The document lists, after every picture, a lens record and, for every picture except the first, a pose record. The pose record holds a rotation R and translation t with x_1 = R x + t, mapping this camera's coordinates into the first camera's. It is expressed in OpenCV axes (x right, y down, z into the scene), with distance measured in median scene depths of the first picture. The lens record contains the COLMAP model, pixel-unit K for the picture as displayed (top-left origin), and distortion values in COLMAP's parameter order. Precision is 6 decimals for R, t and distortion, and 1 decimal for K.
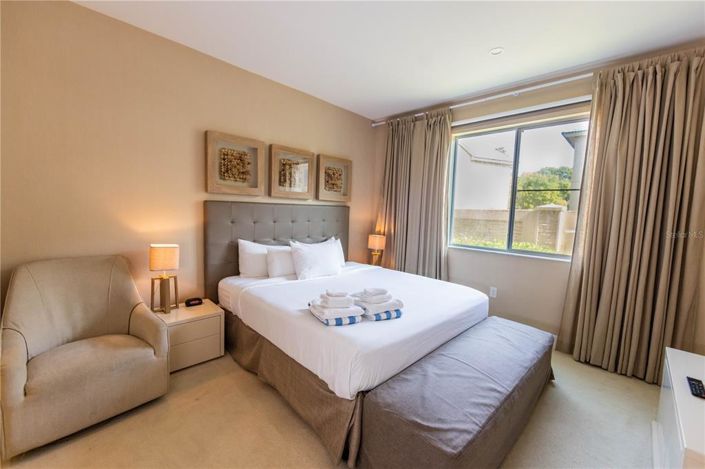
lens RADIAL K [[276.8, 0, 352.7], [0, 276.8, 234.4], [0, 0, 1]] dist [0.000946, -0.000192]
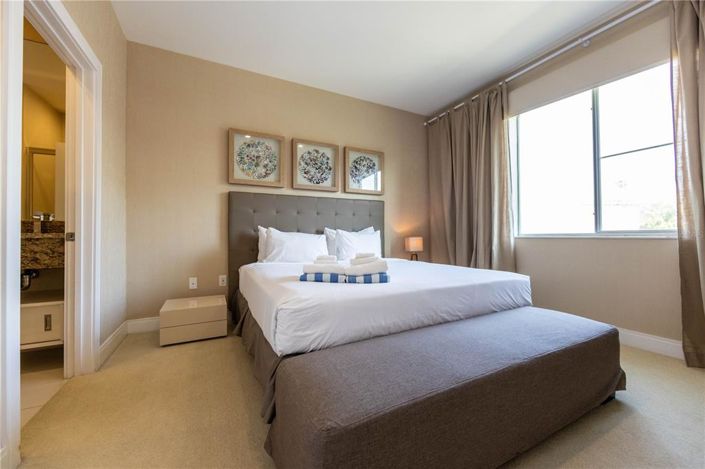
lens RADIAL K [[276.8, 0, 352.7], [0, 276.8, 234.4], [0, 0, 1]] dist [0.000946, -0.000192]
pose [[0.943565, -0.056364, -0.326357, 0.233555], [0.024647, 0.994630, -0.100519, 0.140200], [0.330270, 0.086802, 0.939887, 0.119128]]
